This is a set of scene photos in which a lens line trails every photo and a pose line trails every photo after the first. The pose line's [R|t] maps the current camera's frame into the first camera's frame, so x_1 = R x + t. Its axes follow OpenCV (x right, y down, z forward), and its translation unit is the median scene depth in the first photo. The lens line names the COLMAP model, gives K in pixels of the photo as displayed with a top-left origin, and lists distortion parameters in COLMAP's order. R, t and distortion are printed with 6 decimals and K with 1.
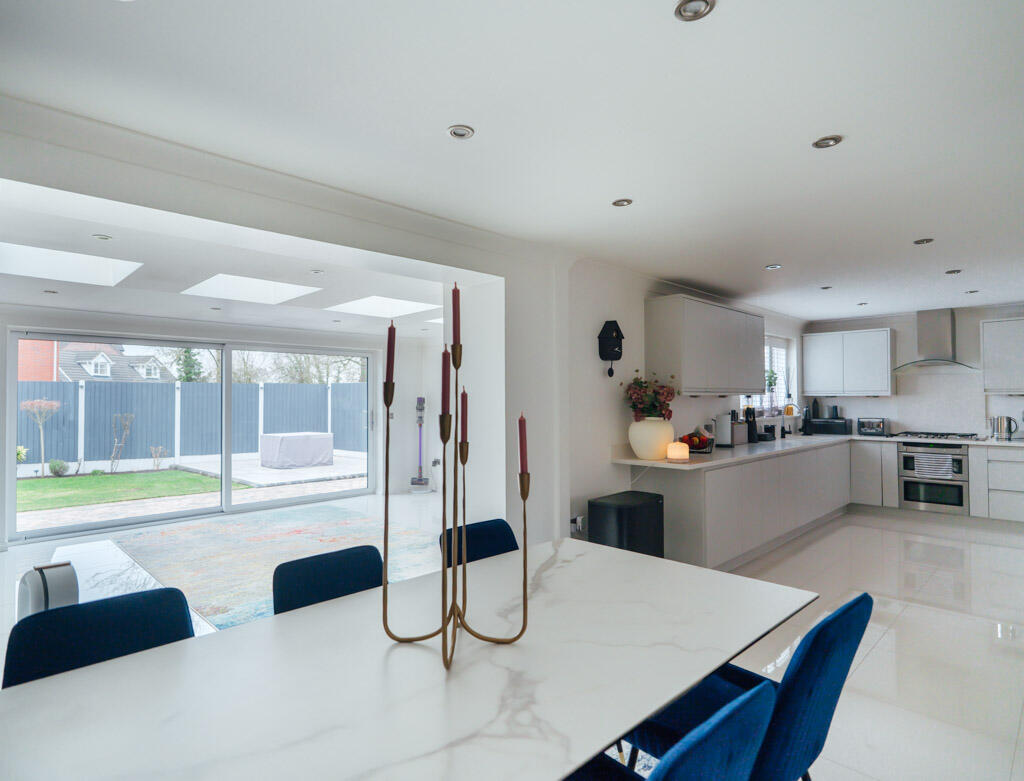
lens RADIAL K [[576.6, 0, 512.0], [0, 576.6, 390.5], [0, 0, 1]] dist [-0.000005, -0.000093]
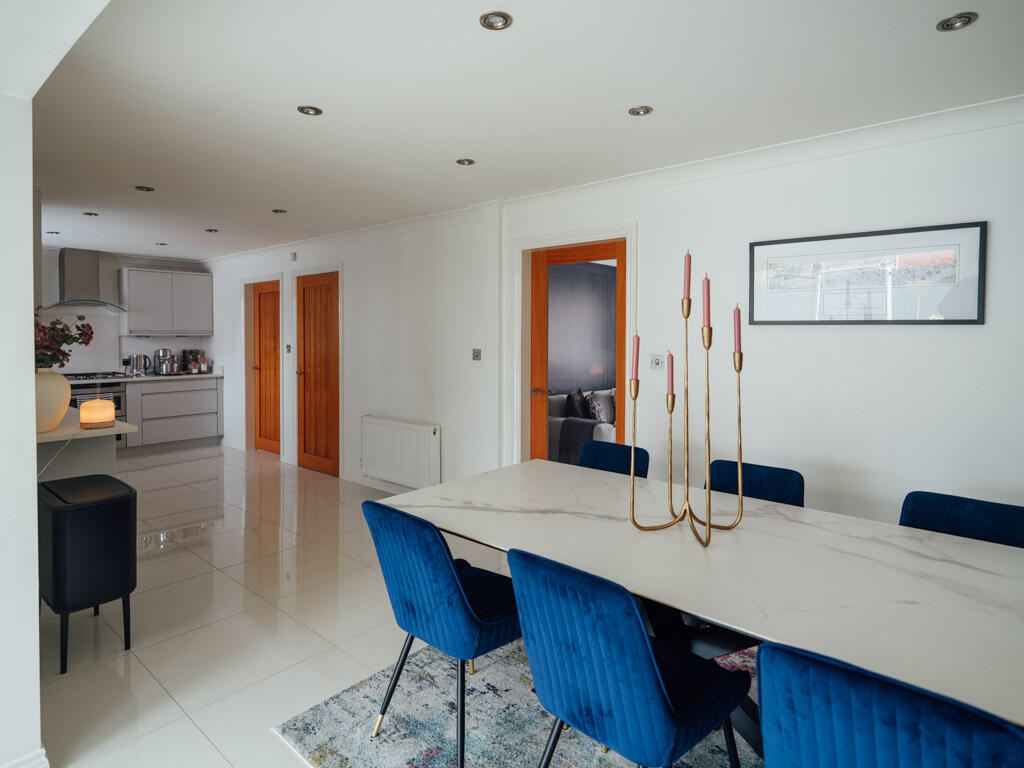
lens RADIAL K [[573.9, 0, 509.9], [0, 573.9, 366.6], [0, 0, 1]] dist [0.000730, 0.000260]
pose [[-0.072346, -0.049701, 0.996141, -0.327520], [-0.015257, 0.998696, 0.048720, 0.002149], [-0.997263, -0.011673, -0.073010, 0.361651]]
